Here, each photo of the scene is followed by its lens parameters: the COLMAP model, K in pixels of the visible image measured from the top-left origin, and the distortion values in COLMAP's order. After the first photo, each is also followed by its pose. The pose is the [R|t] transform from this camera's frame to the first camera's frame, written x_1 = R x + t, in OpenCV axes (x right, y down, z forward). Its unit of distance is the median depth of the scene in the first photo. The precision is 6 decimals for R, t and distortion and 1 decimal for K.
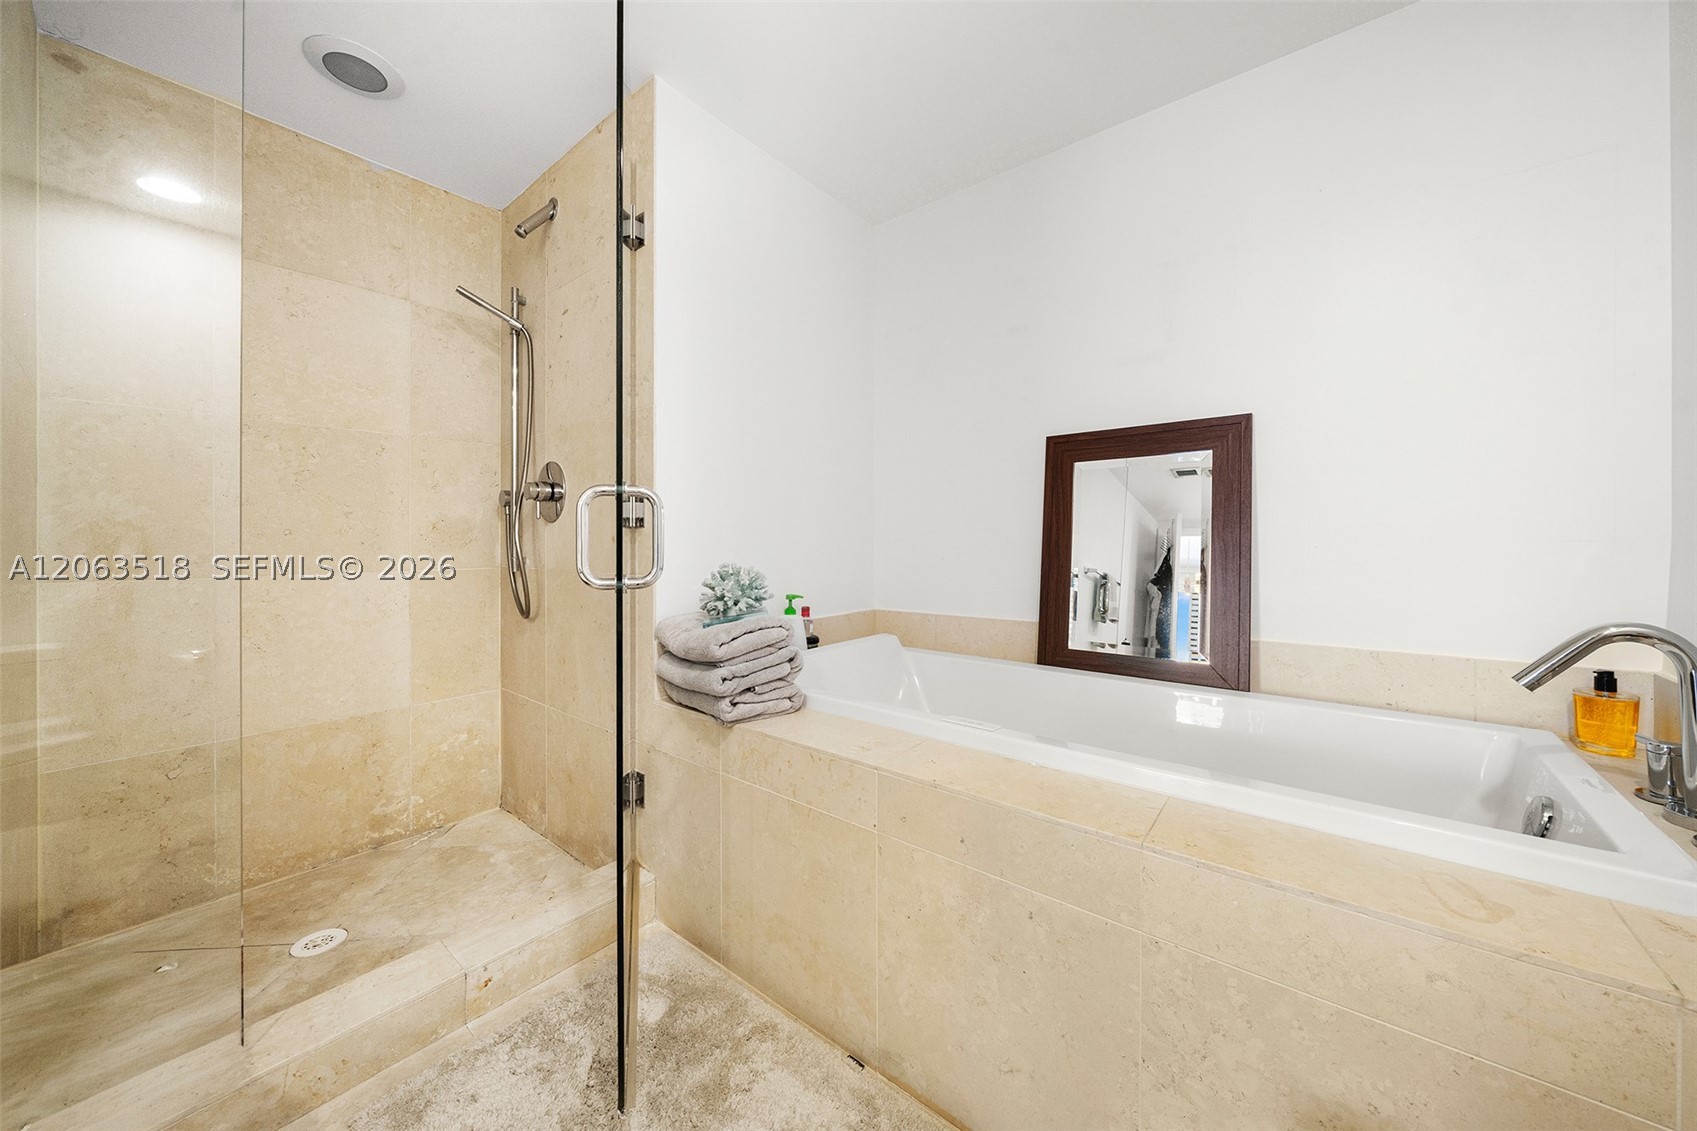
lens RADIAL K [[585.1, 0, 859.0], [0, 585.1, 540.7], [0, 0, 1]] dist [-0.006259, -0.000003]
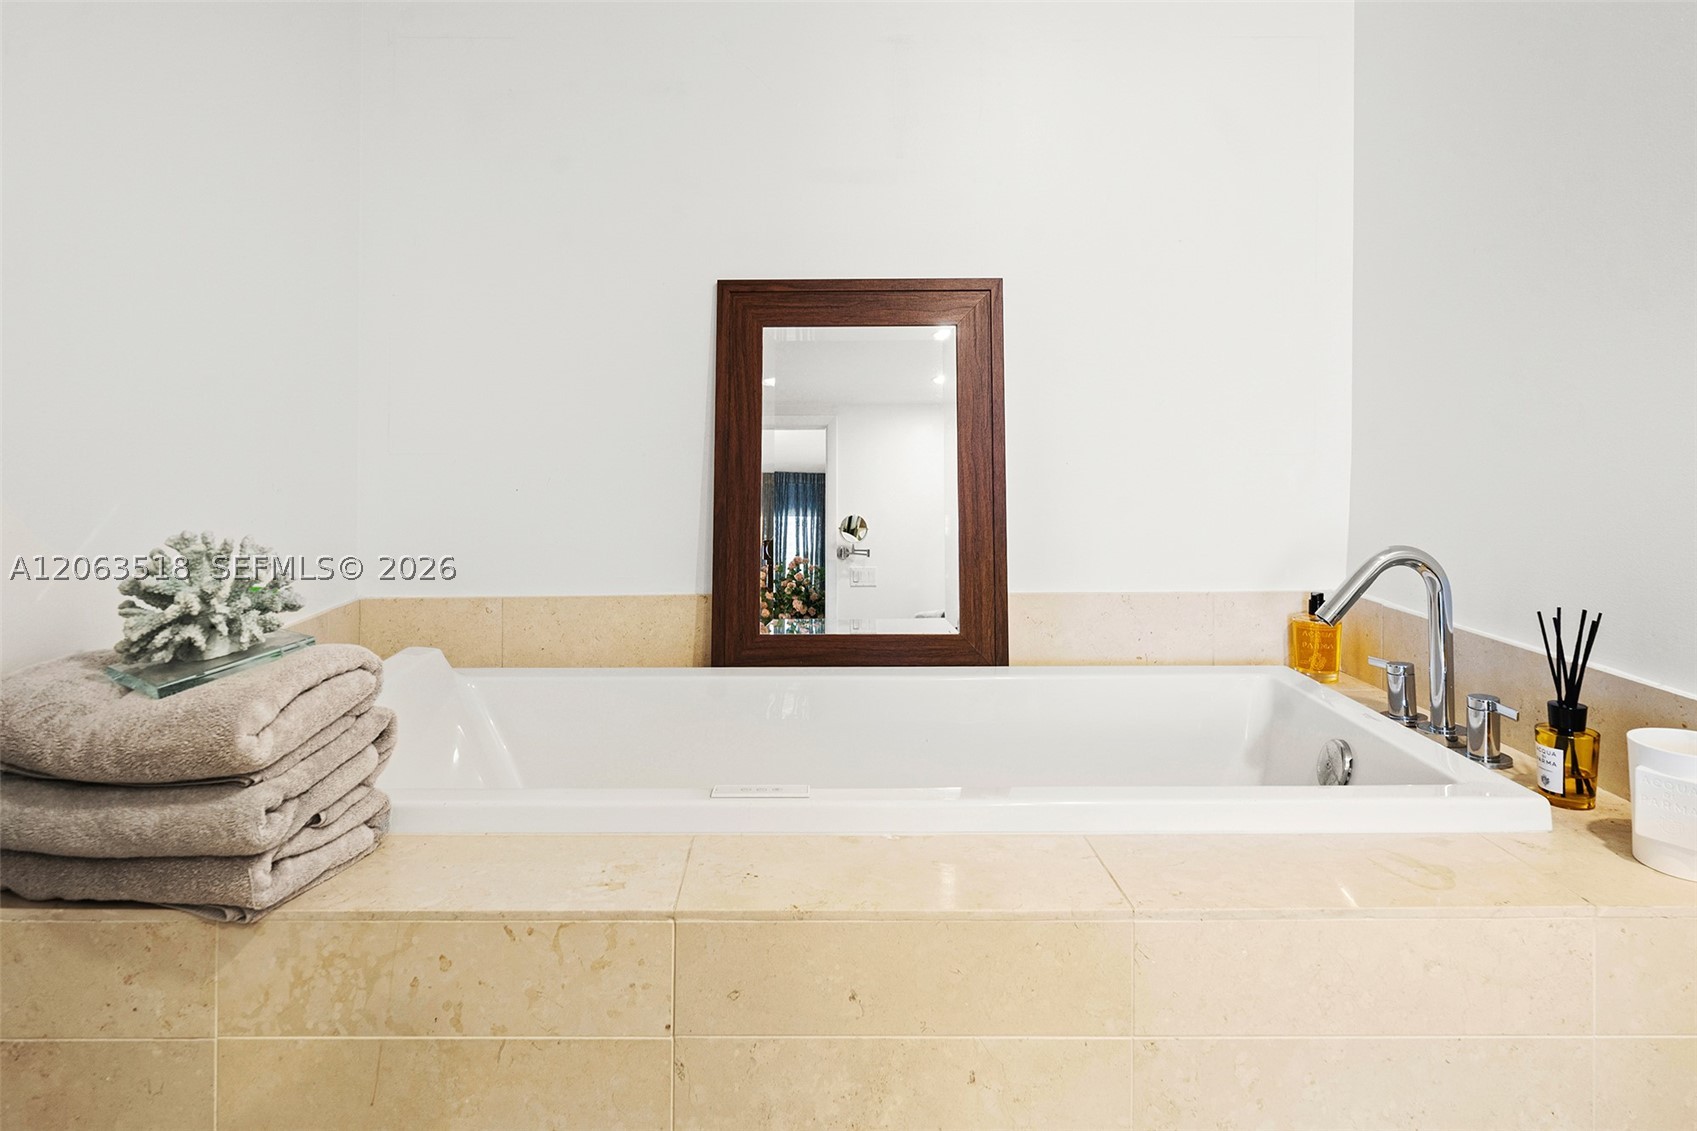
lens RADIAL K [[1040.6, 0, 854.4], [0, 1040.6, 431.3], [0, 0, 1]] dist [0.000347, -0.000559]
pose [[0.785659, 0.001140, 0.618659, -0.358738], [0.000426, 0.999997, -0.002383, -0.035793], [-0.618660, 0.002135, 0.785656, 0.142695]]
